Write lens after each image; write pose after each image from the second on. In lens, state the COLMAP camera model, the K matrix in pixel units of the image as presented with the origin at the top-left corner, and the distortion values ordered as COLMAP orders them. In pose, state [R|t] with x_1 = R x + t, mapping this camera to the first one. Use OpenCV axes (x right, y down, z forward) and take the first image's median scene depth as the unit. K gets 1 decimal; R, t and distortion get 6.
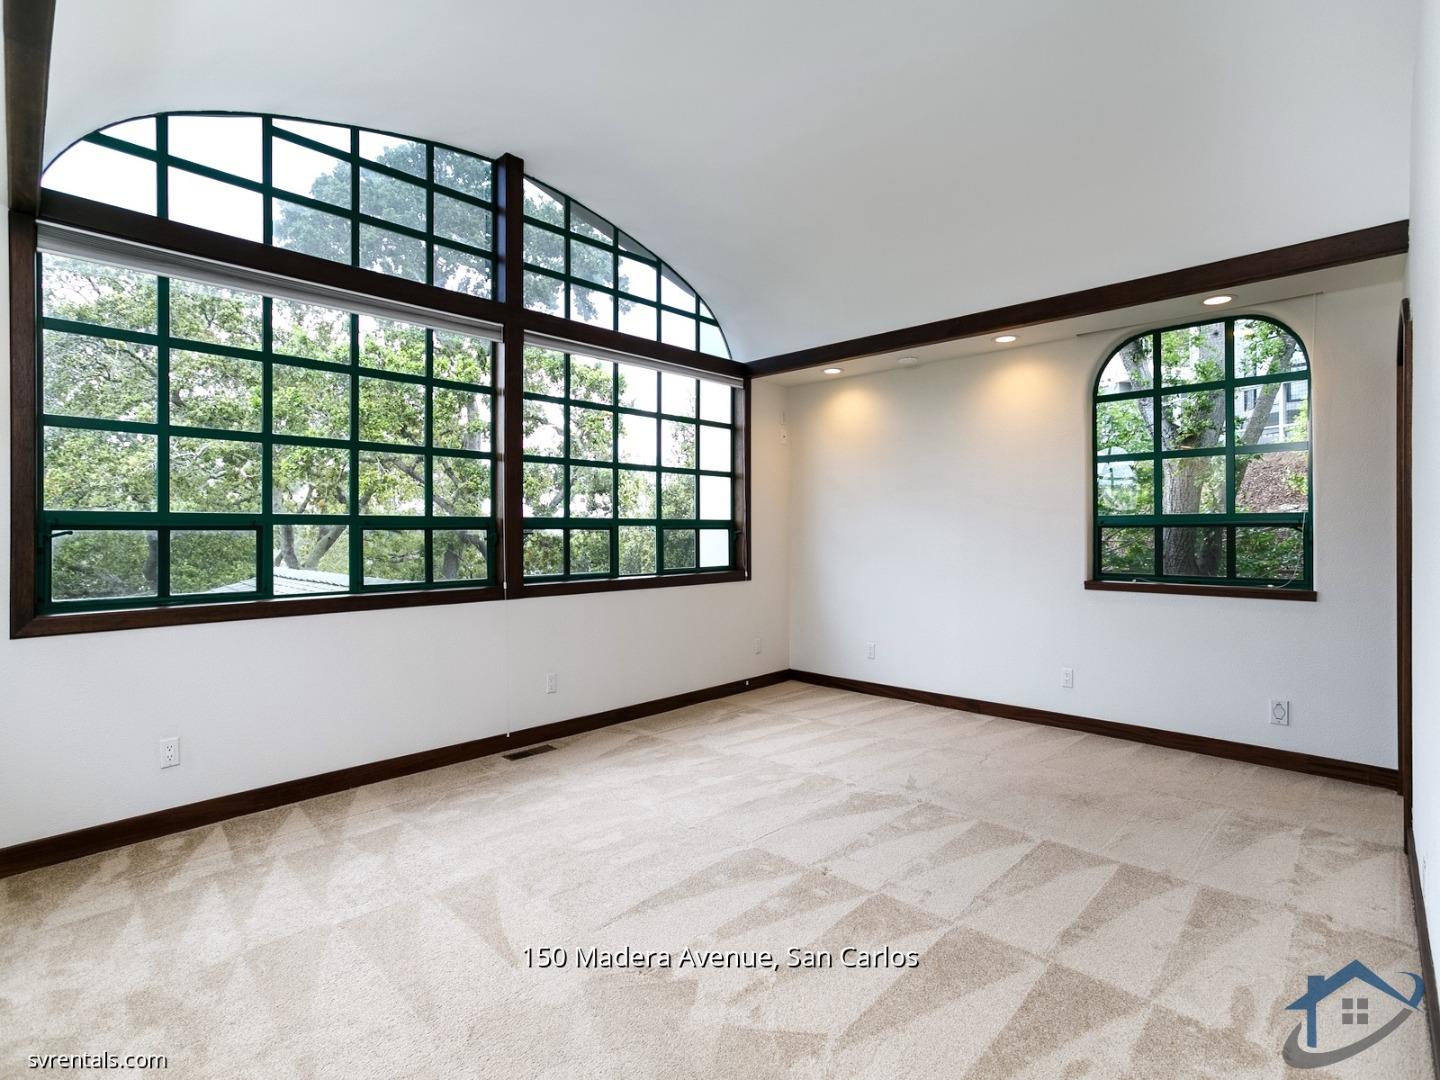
lens RADIAL K [[692.0, 0, 711.8], [0, 692.0, 540.9], [0, 0, 1]] dist [-0.005251, 0.002016]
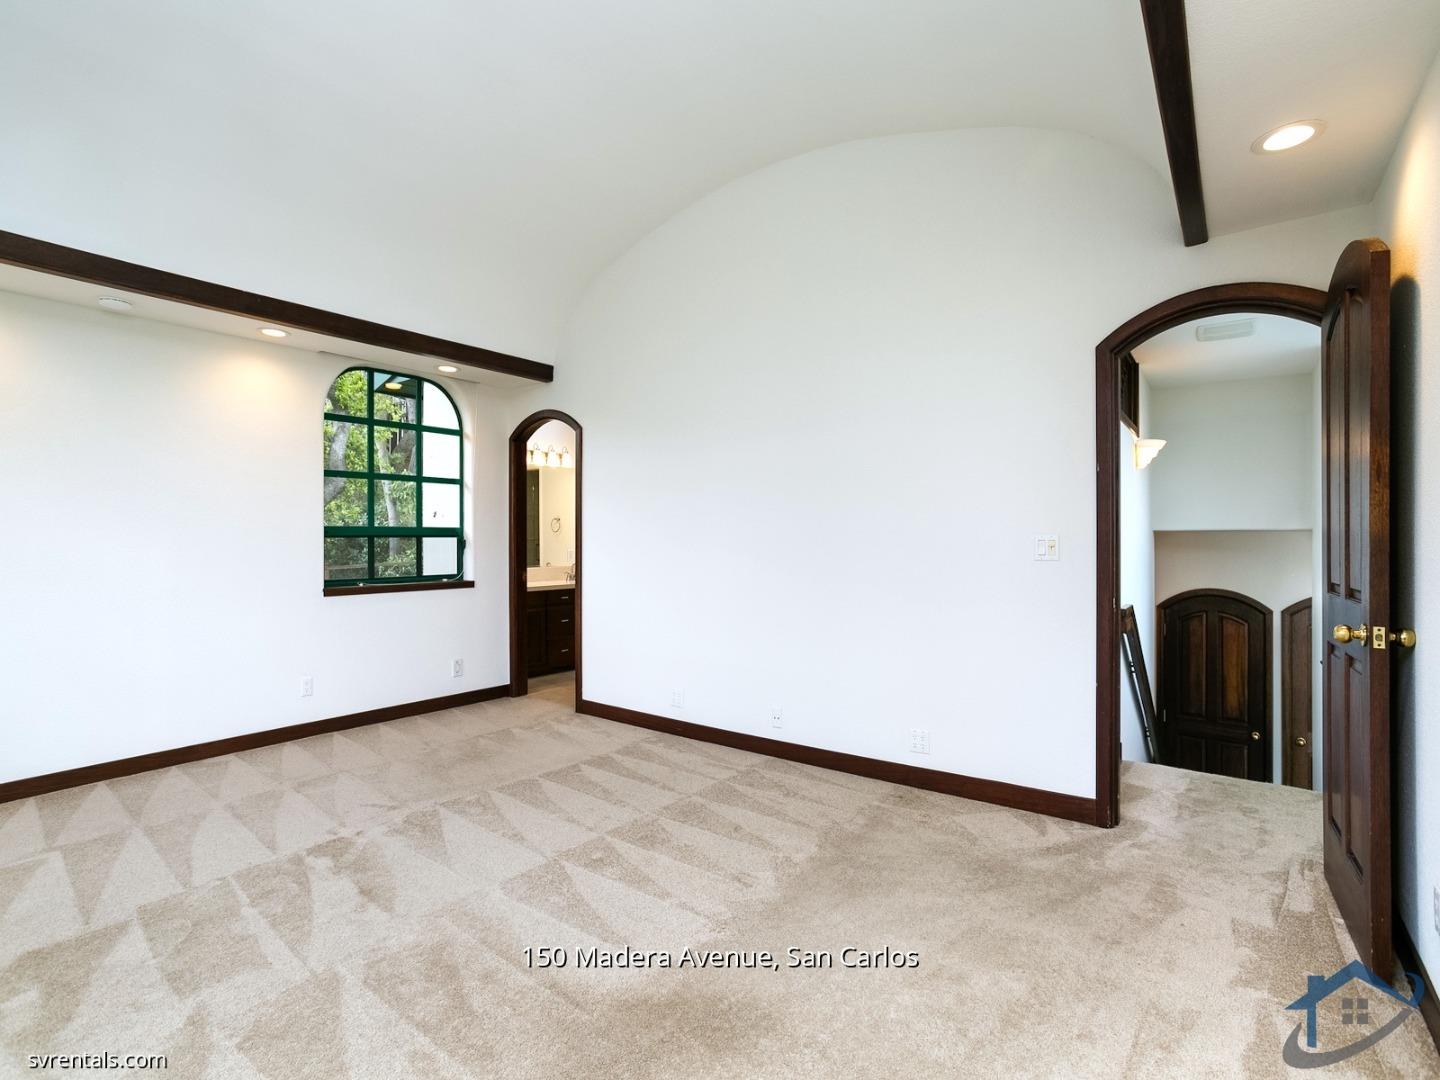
lens RADIAL K [[692.0, 0, 712.6], [0, 692.0, 543.5], [0, 0, 1]] dist [-0.005251, 0.002016]
pose [[-0.083019, -0.009437, 0.996503, -0.840608], [0.006420, 0.999929, 0.010004, -0.030683], [-0.996527, 0.007228, -0.082953, 0.725810]]
